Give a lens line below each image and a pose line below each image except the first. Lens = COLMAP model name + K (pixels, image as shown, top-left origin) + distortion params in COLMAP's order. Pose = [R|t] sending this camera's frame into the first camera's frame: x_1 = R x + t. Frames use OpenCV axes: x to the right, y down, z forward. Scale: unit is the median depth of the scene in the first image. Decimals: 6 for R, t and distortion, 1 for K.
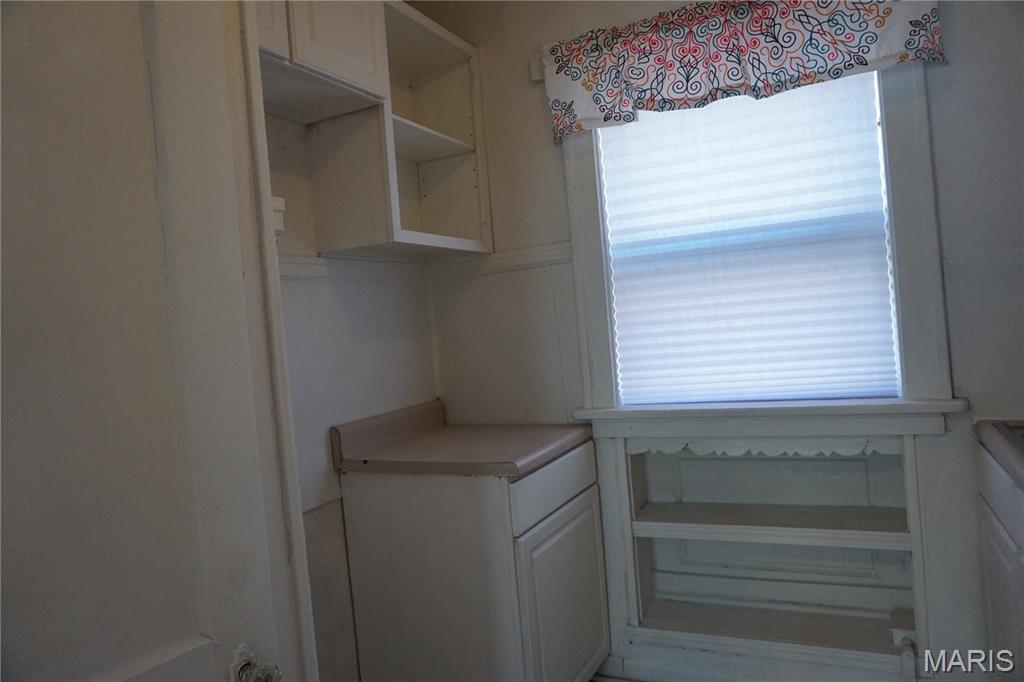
lens RADIAL K [[672.0, 0, 512.7], [0, 672.0, 327.1], [0, 0, 1]] dist [-0.029511, 0.005797]
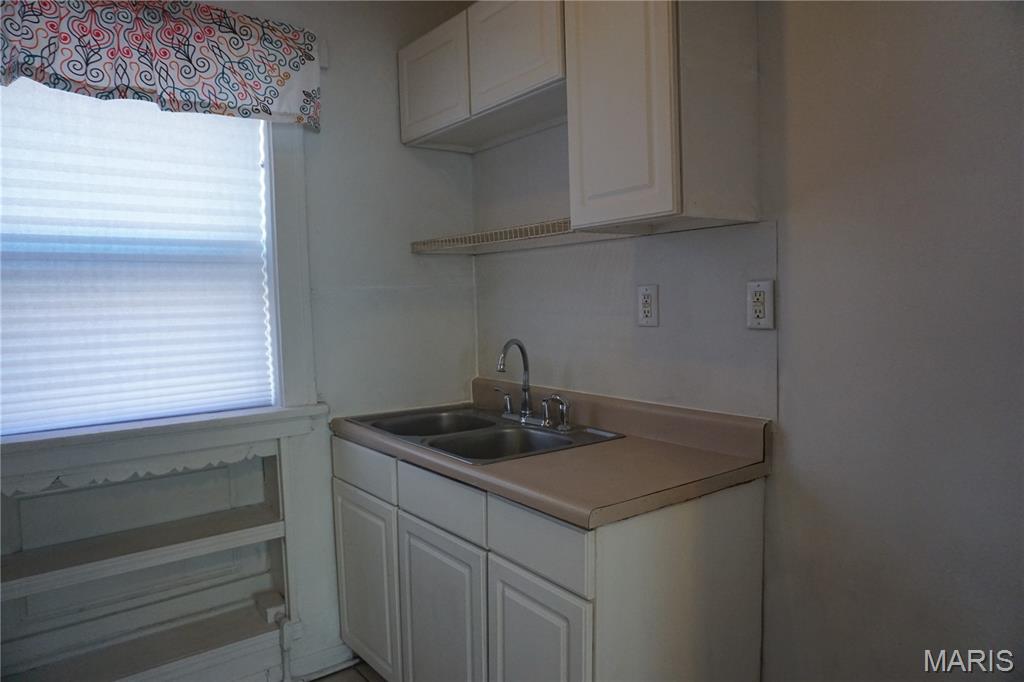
lens RADIAL K [[681.7, 0, 516.0], [0, 681.7, 337.2], [0, 0, 1]] dist [-0.053749, 0.035088]
pose [[0.441435, 0.024889, 0.896948, -0.277738], [-0.007205, 0.999681, -0.024193, 0.012074], [-0.897264, 0.004217, 0.441473, 0.097764]]
